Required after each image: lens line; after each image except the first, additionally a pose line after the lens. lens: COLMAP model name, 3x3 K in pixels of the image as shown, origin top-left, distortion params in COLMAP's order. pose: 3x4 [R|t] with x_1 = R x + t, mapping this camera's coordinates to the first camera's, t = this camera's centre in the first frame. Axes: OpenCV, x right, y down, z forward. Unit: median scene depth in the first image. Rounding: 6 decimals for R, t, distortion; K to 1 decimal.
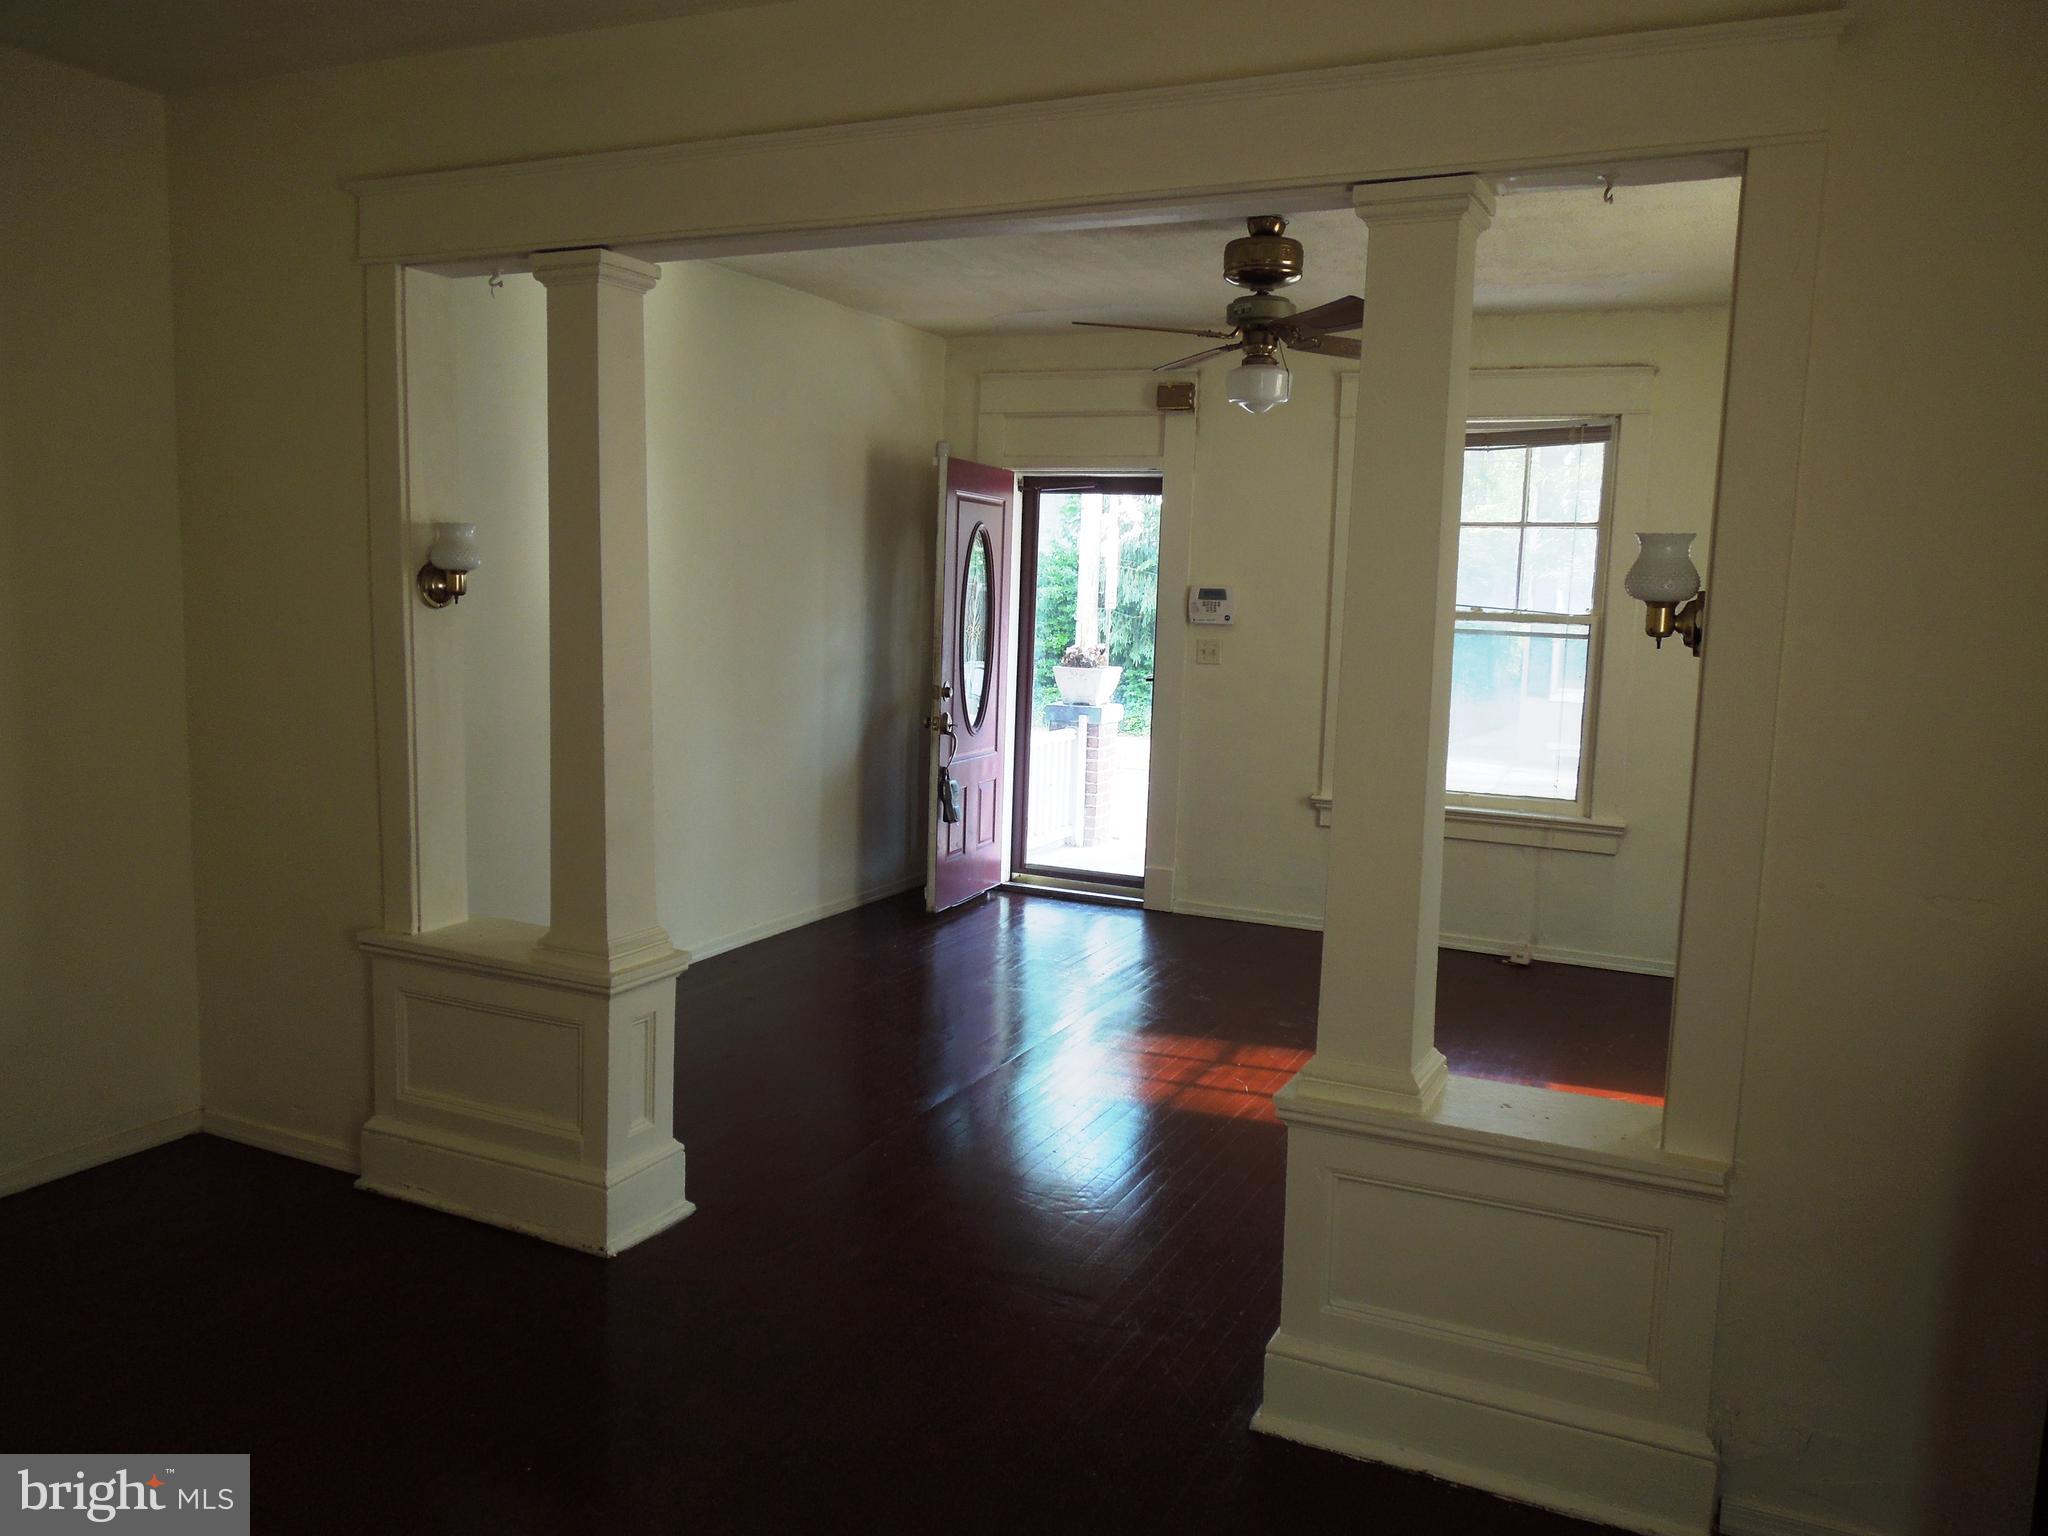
lens RADIAL K [[1551.6, 0, 1024.0], [0, 1551.6, 768.0], [0, 0, 1]] dist [-0.001488, 0.003693]
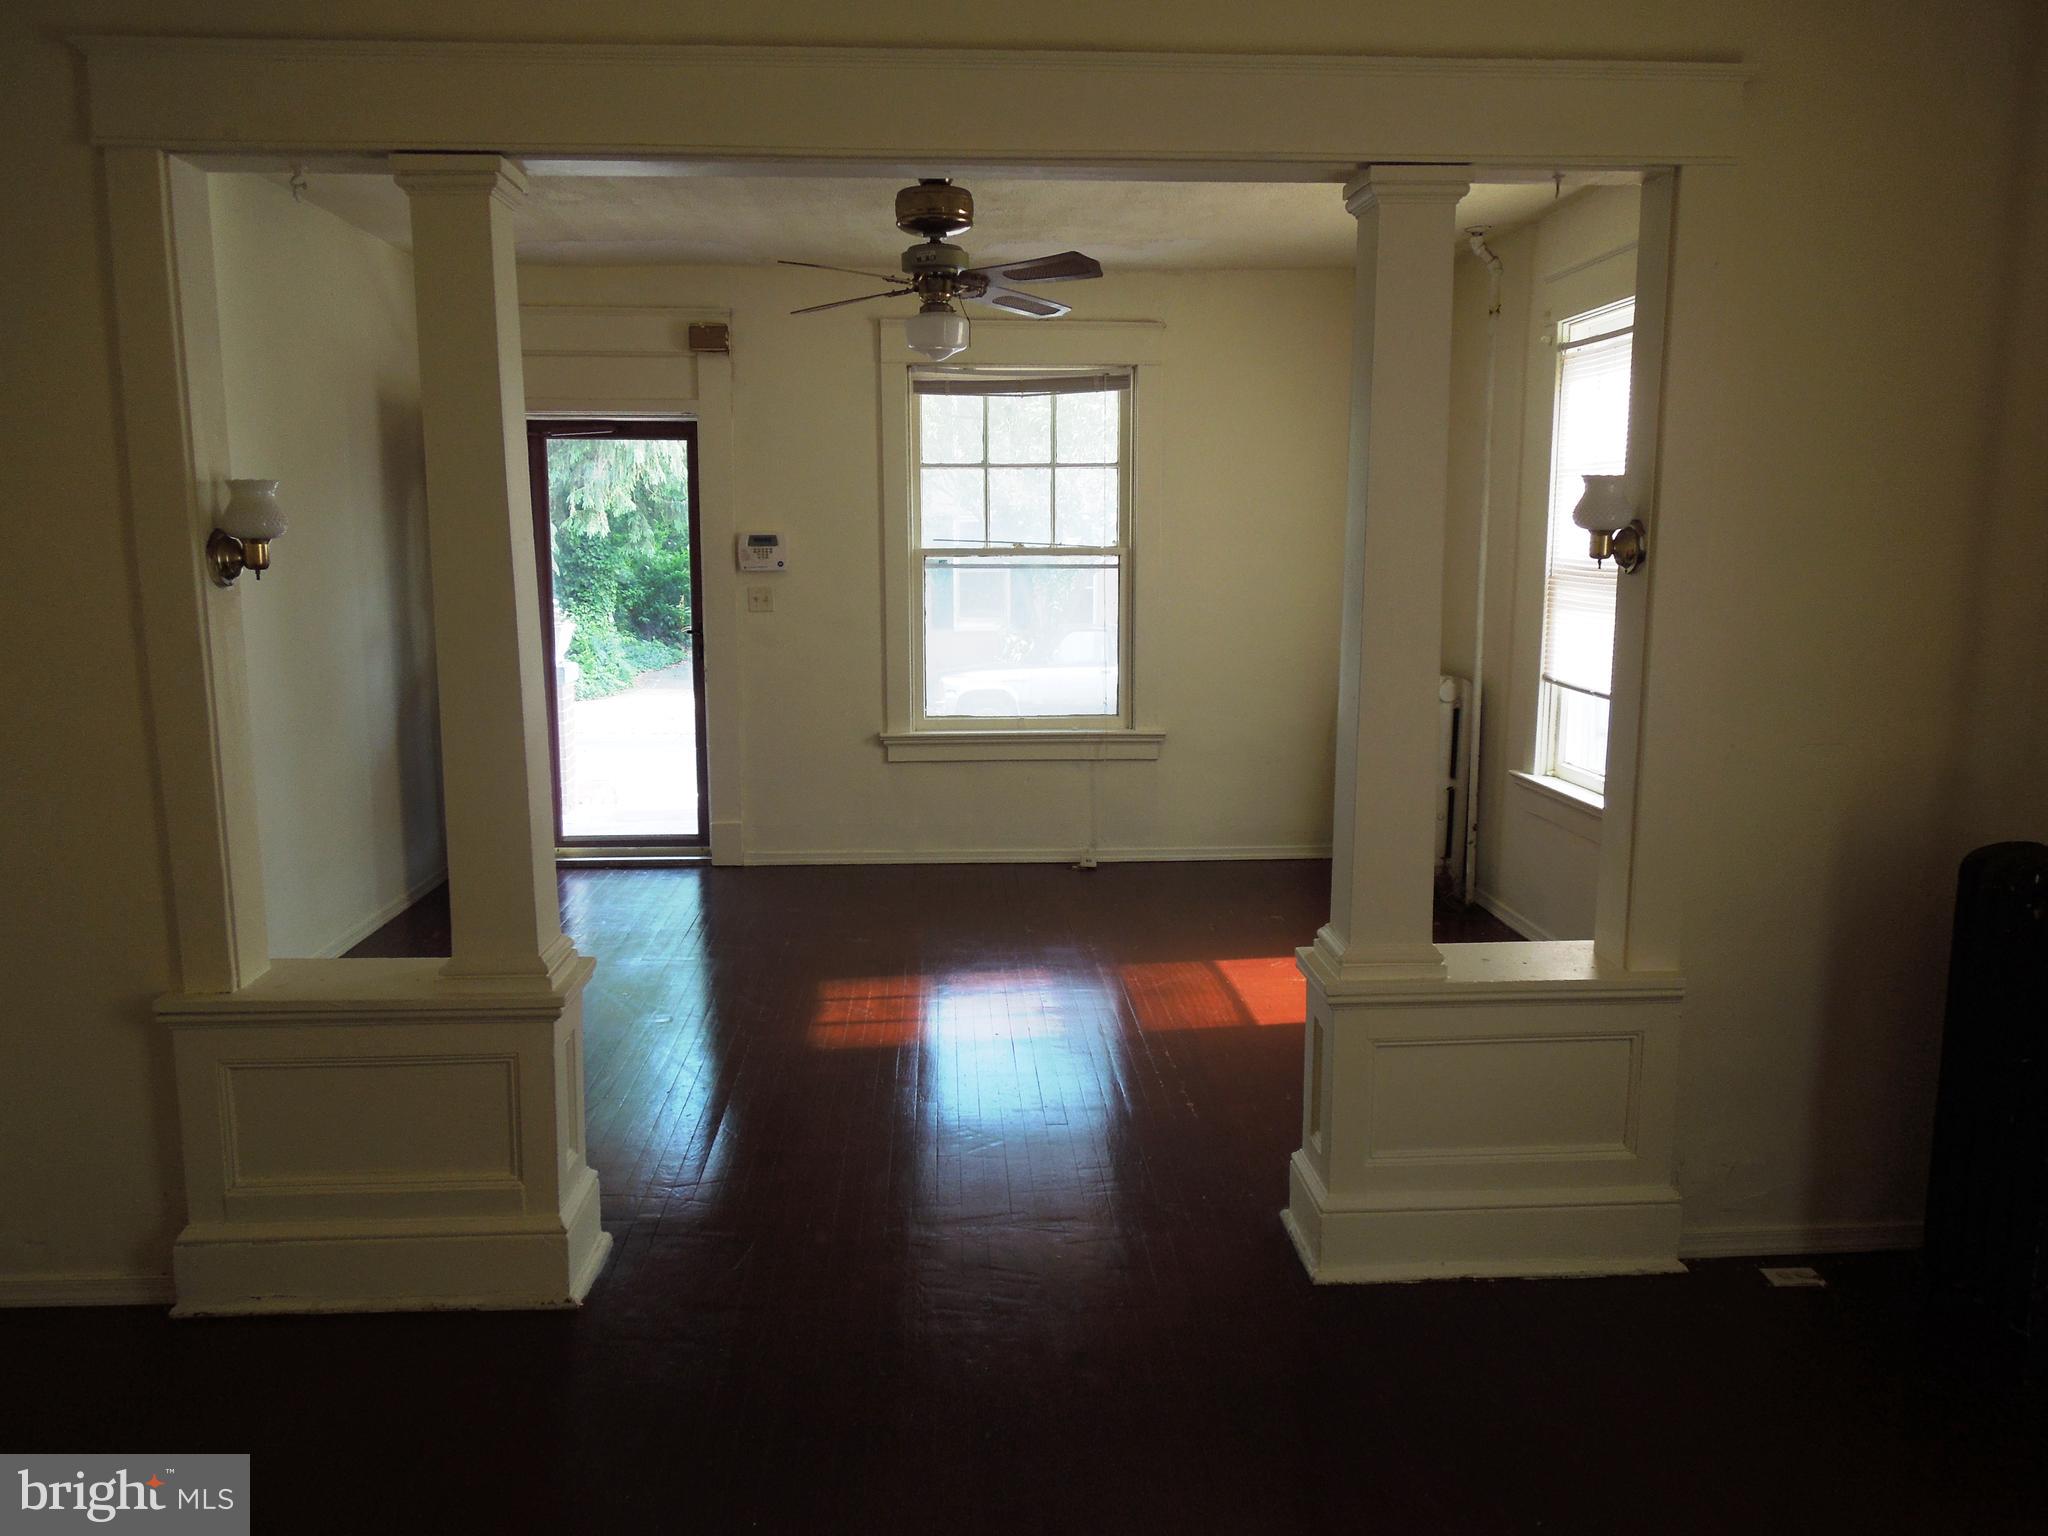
lens RADIAL K [[1557.5, 0, 1029.6], [0, 1557.5, 761.9], [0, 0, 1]] dist [-0.003425, 0.006721]
pose [[0.874179, -0.101362, 0.474906, -0.238864], [0.085738, 0.994825, 0.054511, -0.012127], [-0.477974, -0.006935, 0.878347, 0.052738]]
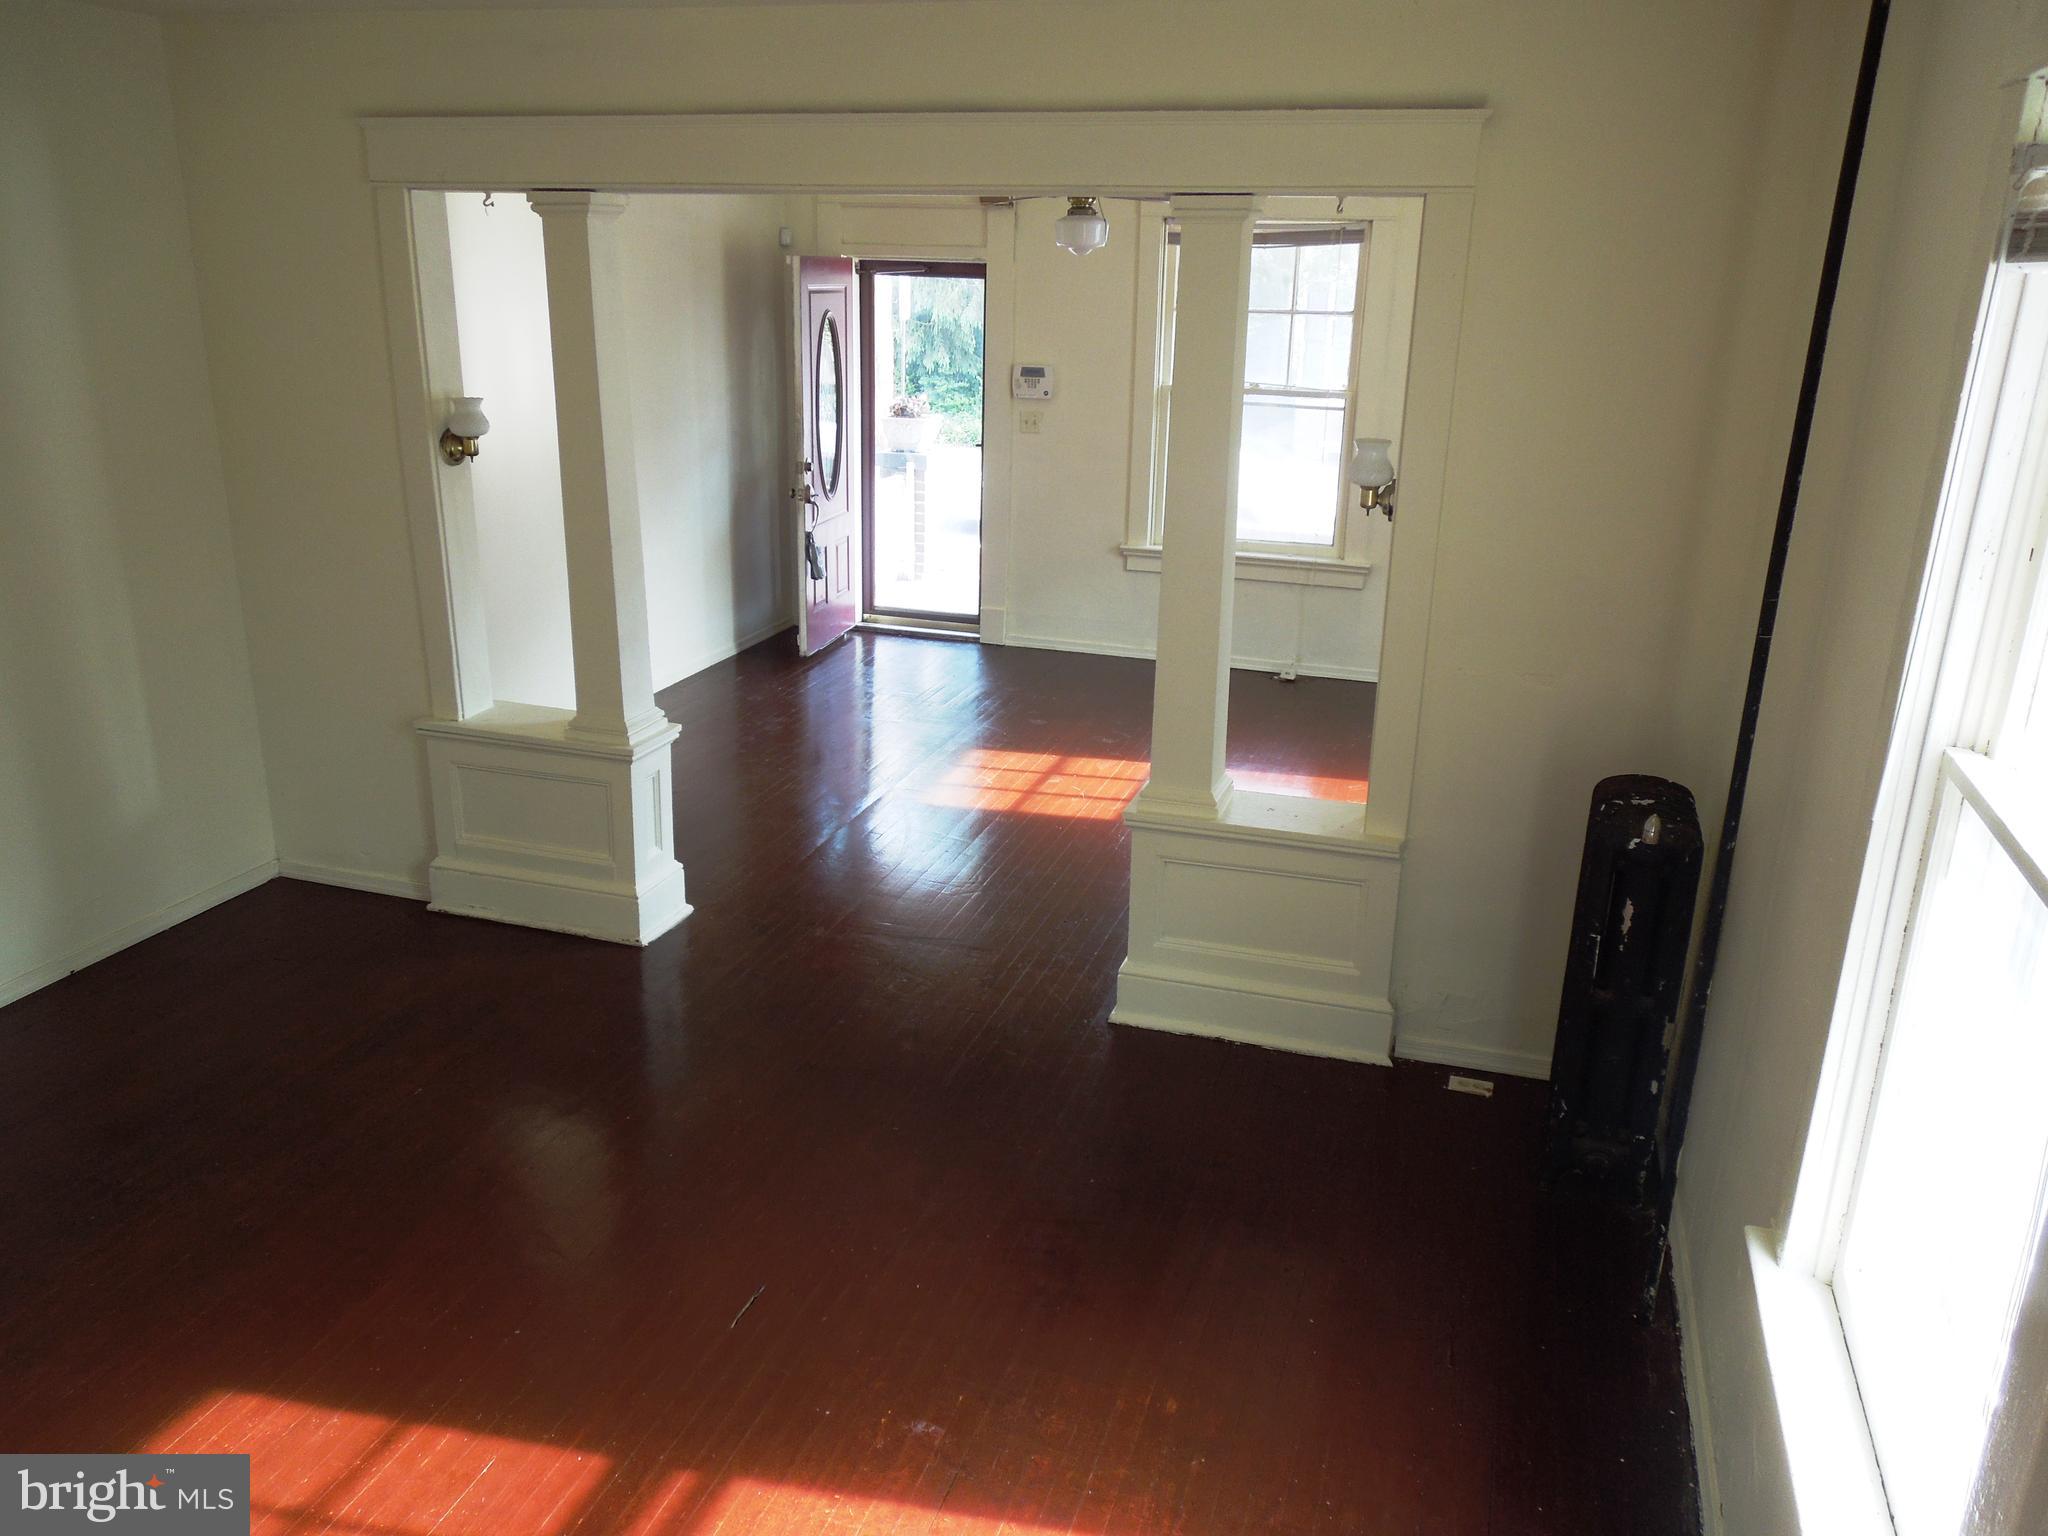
lens RADIAL K [[1557.5, 0, 1029.6], [0, 1557.5, 761.9], [0, 0, 1]] dist [-0.003425, 0.006721]
pose [[0.989551, -0.052036, 0.134467, -0.057804], [0.024921, 0.980295, 0.195961, -0.060328], [-0.142014, -0.190563, 0.971348, -0.201740]]
